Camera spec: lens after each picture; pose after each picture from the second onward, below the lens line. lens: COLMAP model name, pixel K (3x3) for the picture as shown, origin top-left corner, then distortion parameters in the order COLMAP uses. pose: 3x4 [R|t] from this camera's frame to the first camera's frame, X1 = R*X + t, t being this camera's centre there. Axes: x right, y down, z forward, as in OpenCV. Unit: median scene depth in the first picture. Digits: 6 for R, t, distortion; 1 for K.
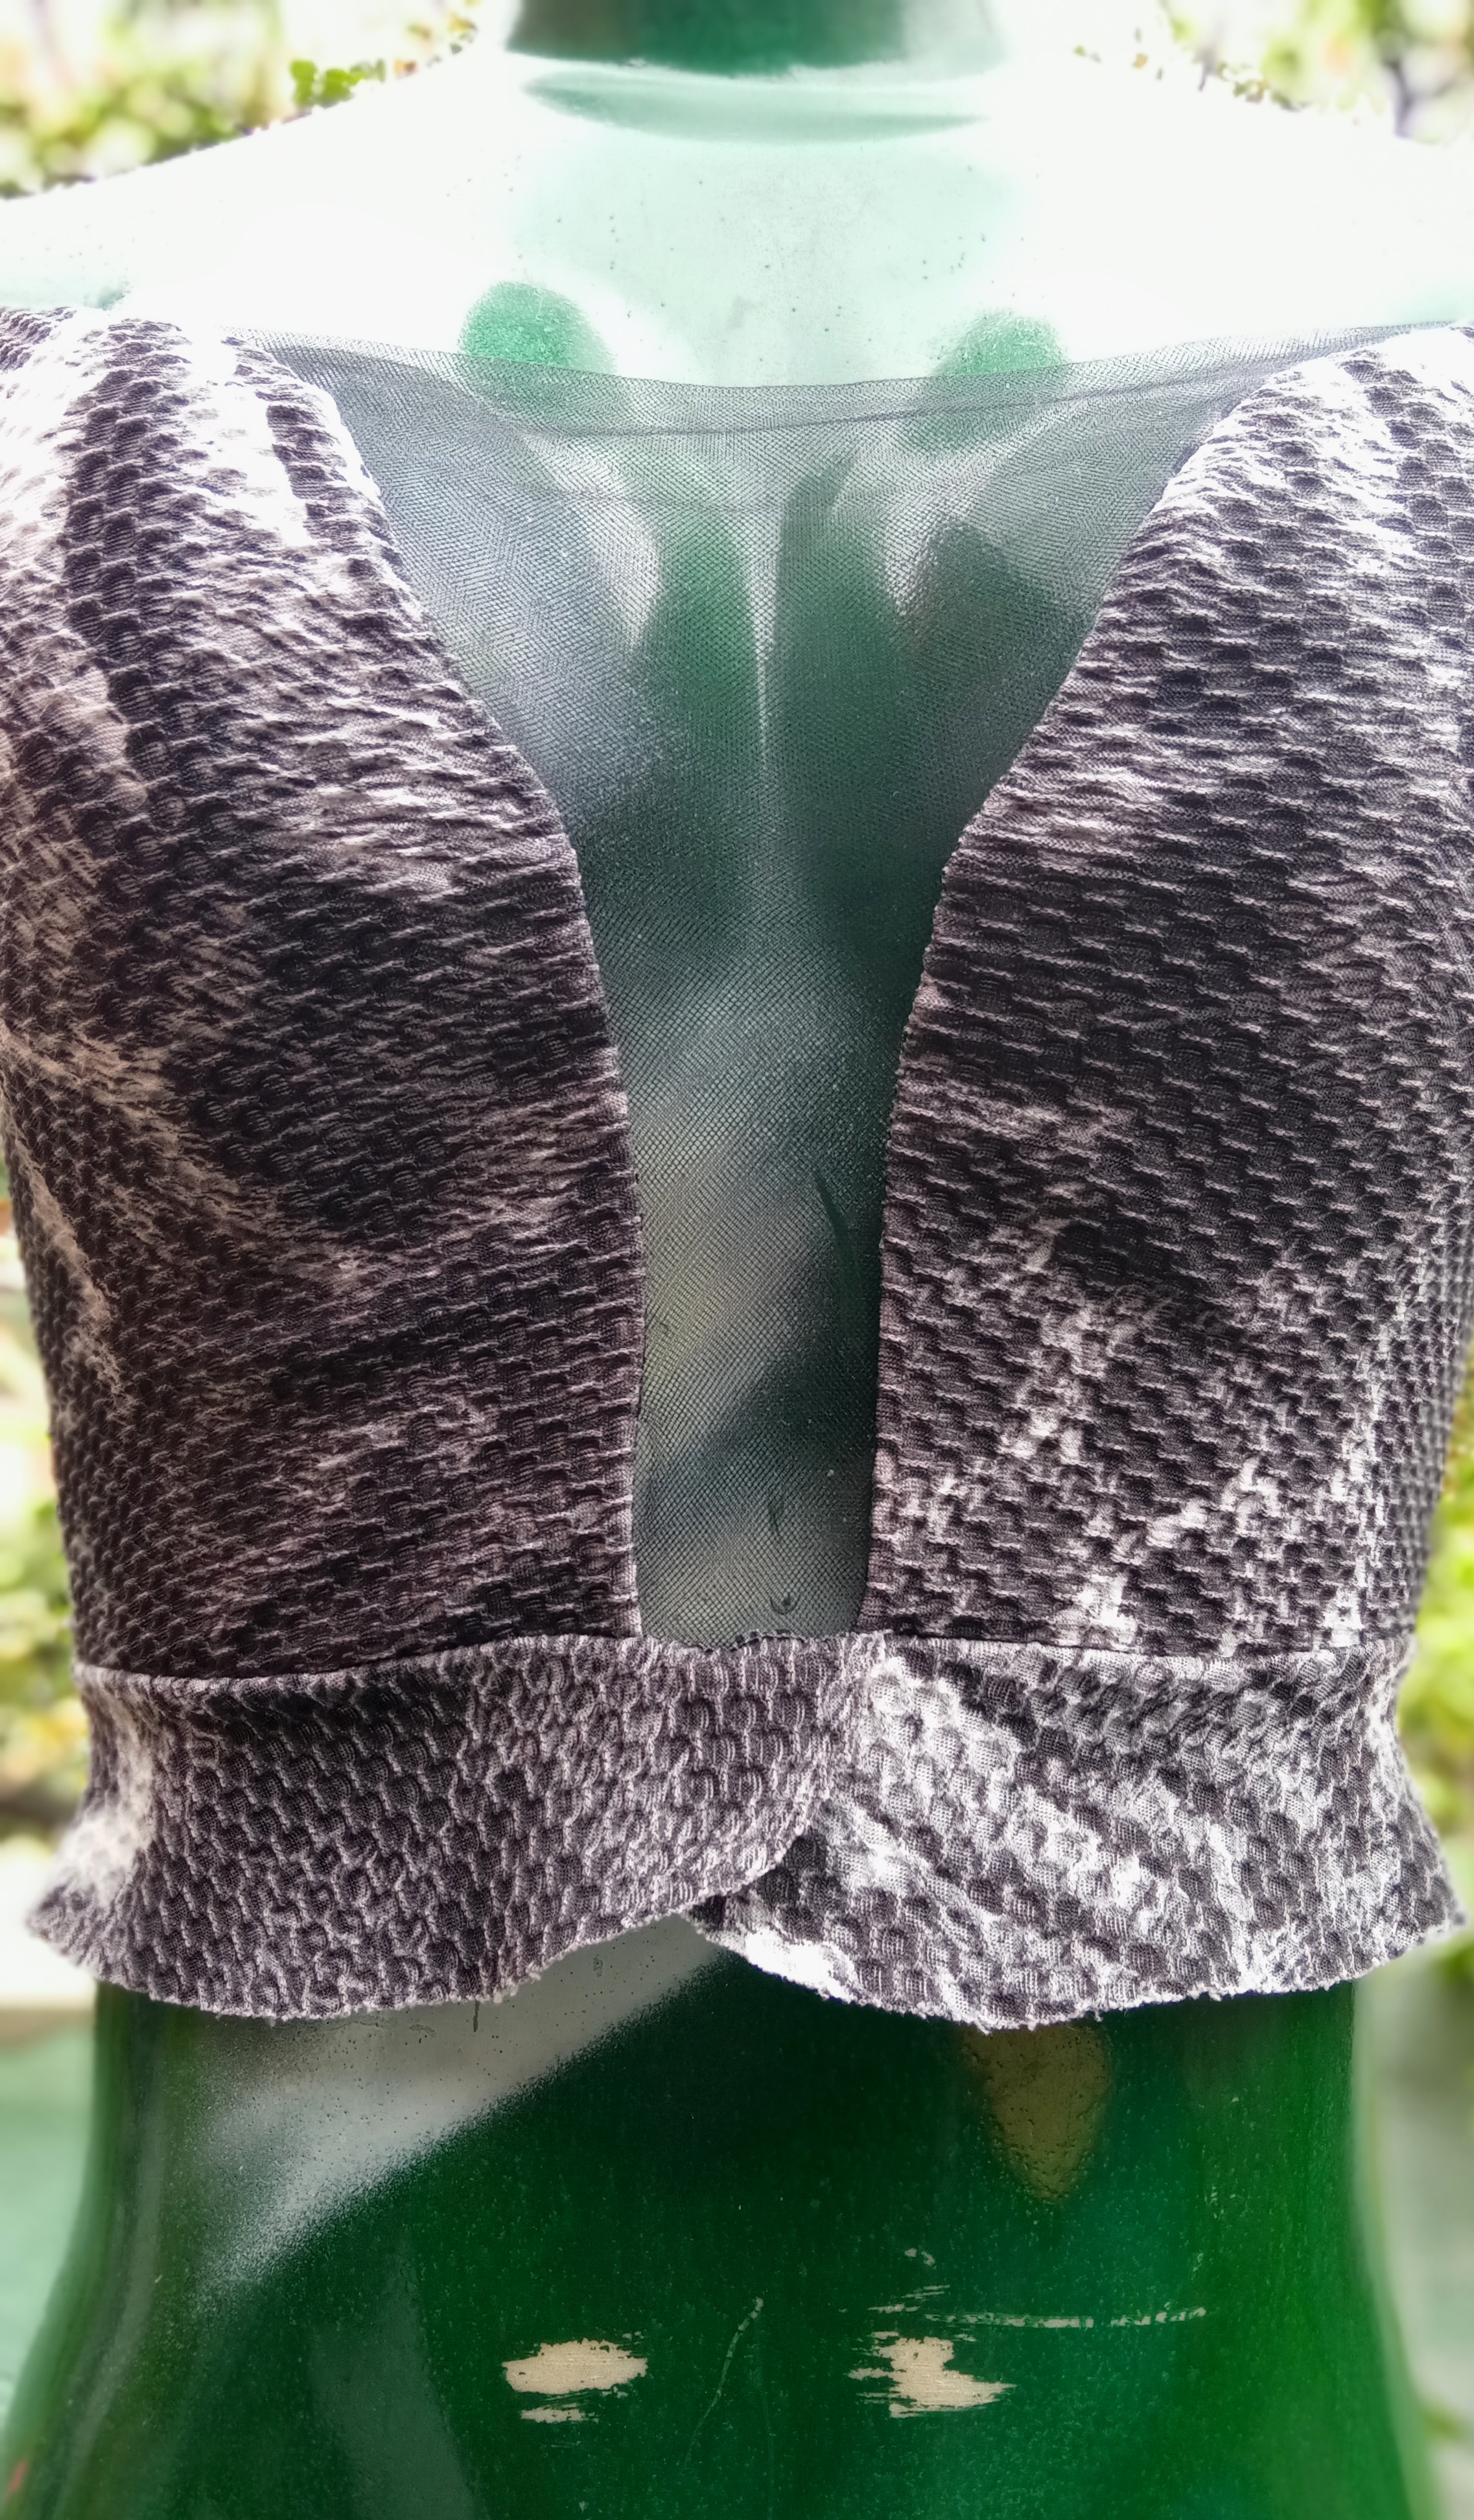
lens RADIAL K [[2380.7, 0, 723.3], [0, 2380.7, 1252.4], [0, 0, 1]] dist [0.021732, -0.020724]
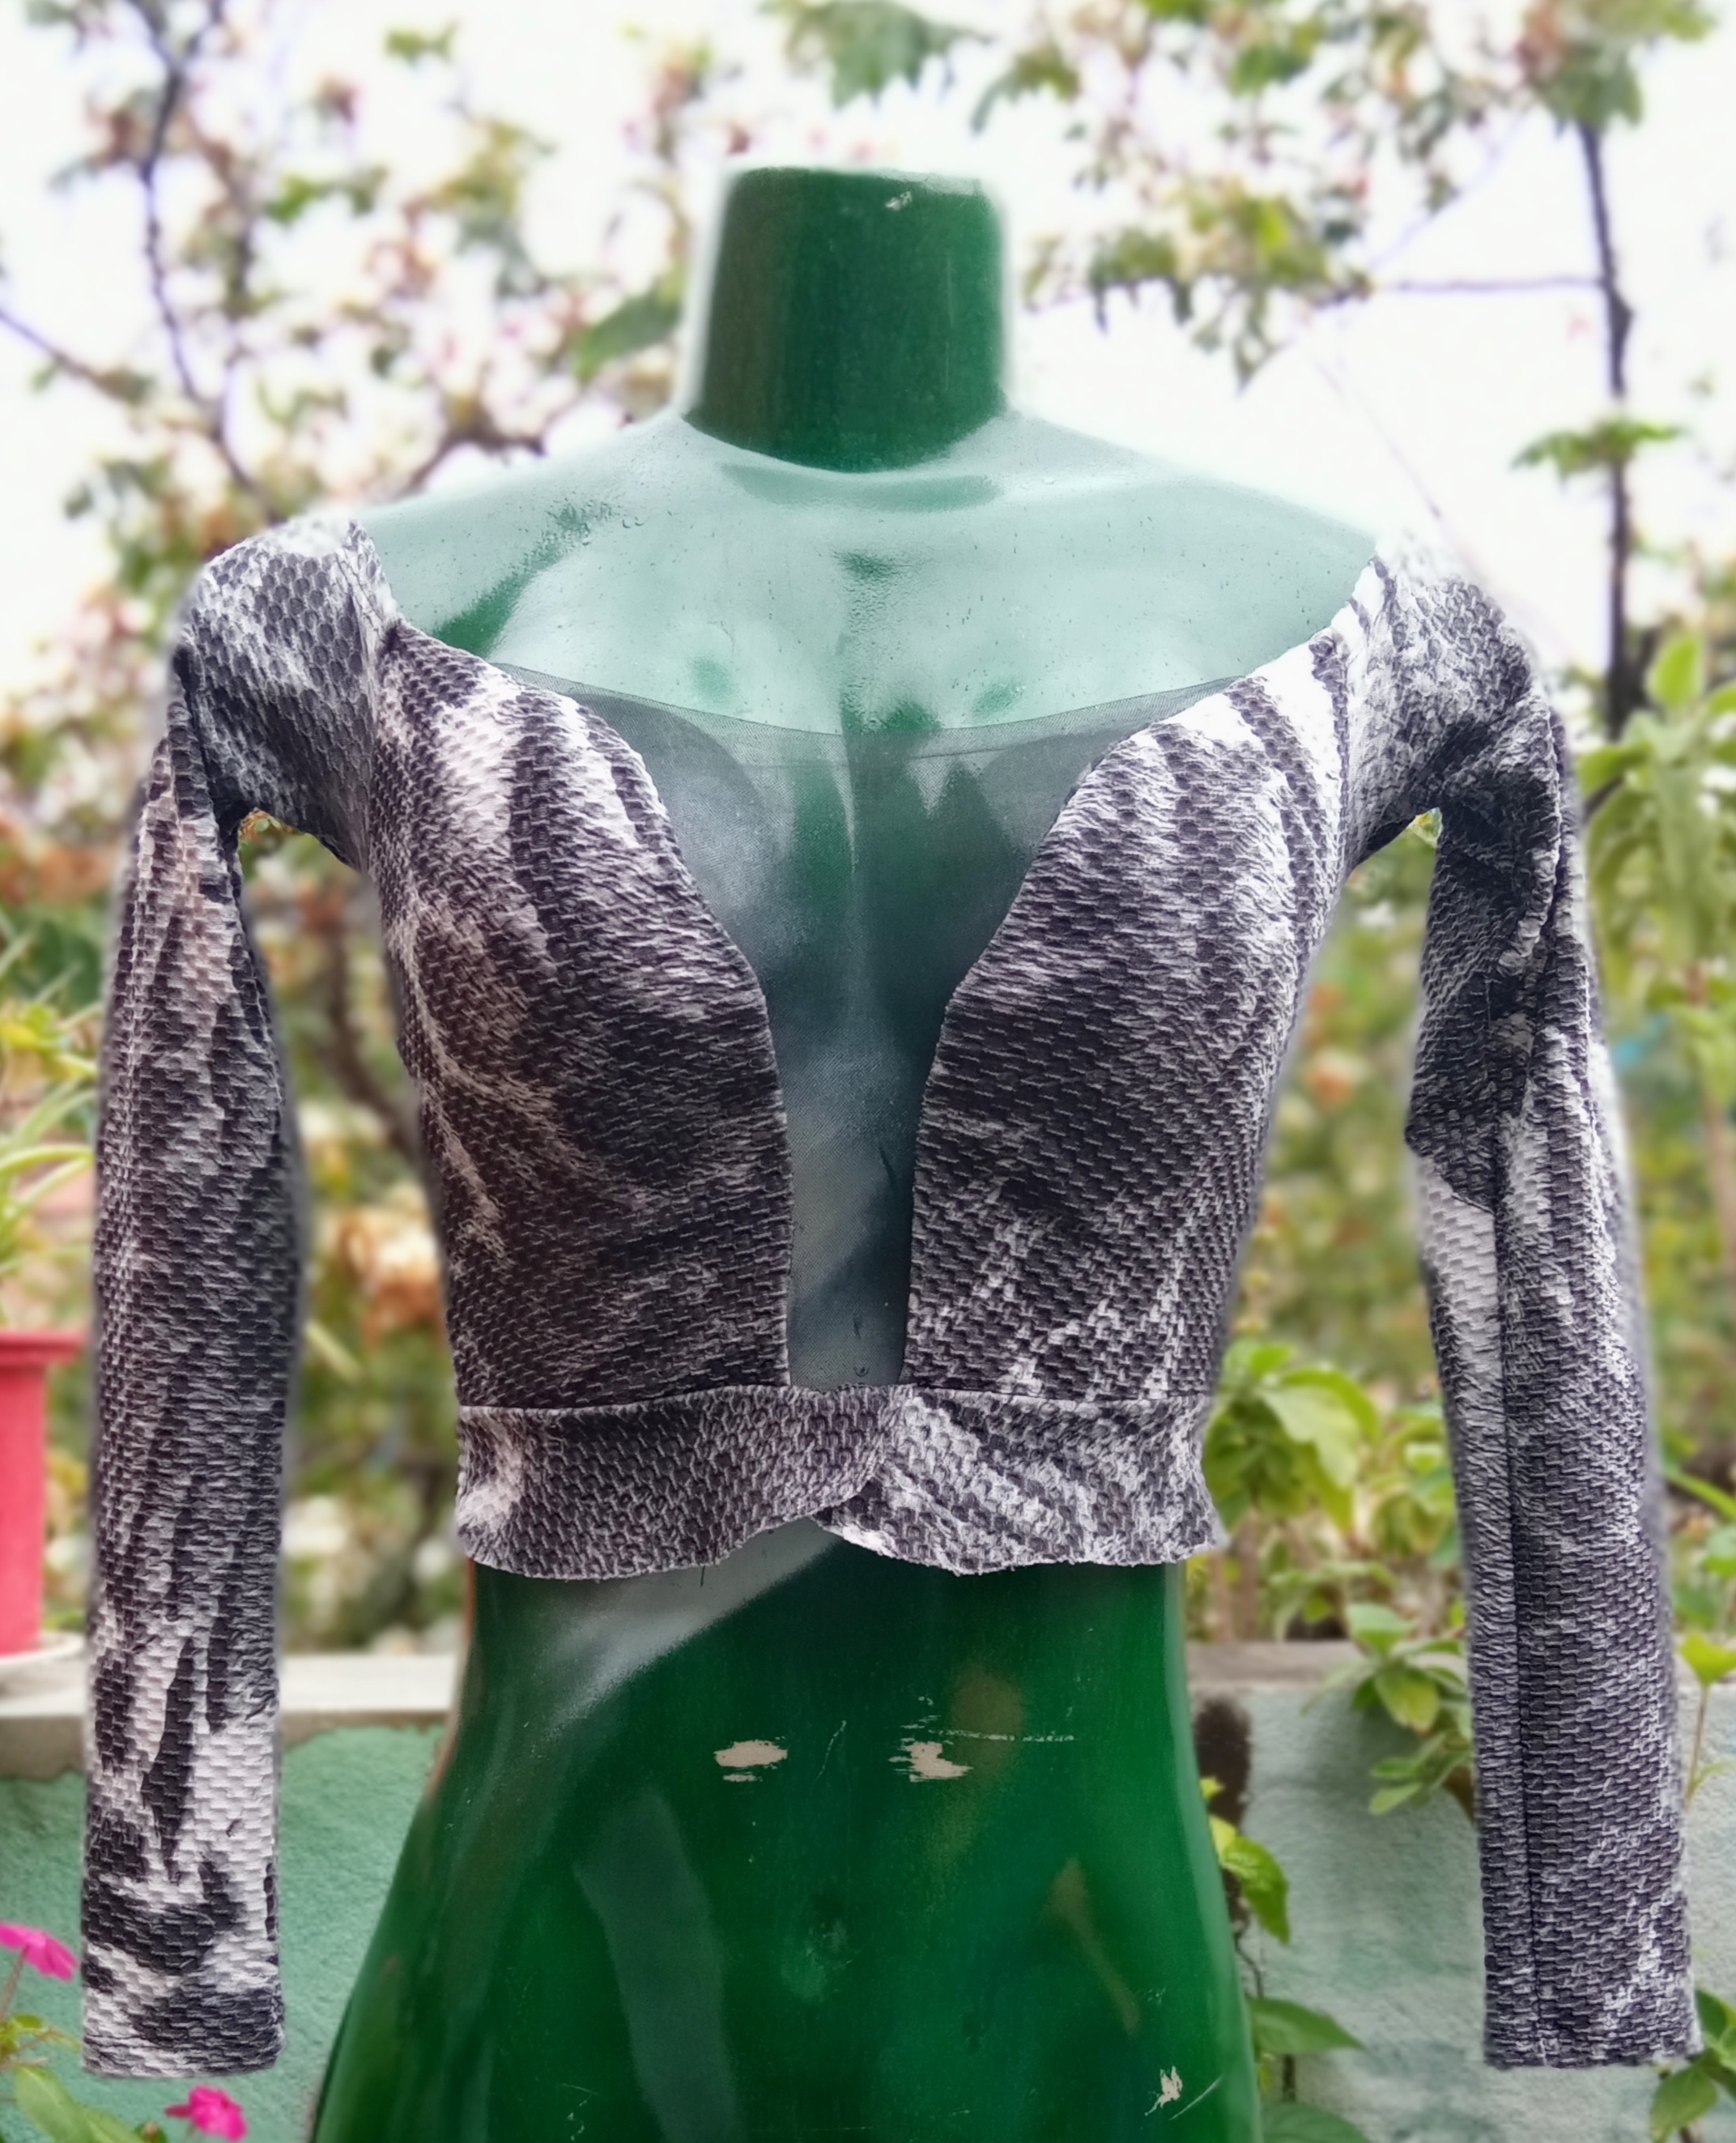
lens RADIAL K [[2349.3, 0, 869.9], [0, 2349.3, 1066.9], [0, 0, 1]] dist [-0.081352, 0.000000]
pose [[0.999160, 0.013451, 0.038699, -0.047005], [-0.013092, 0.999869, -0.009533, -0.086776], [-0.038822, 0.009018, 0.999205, -0.958089]]
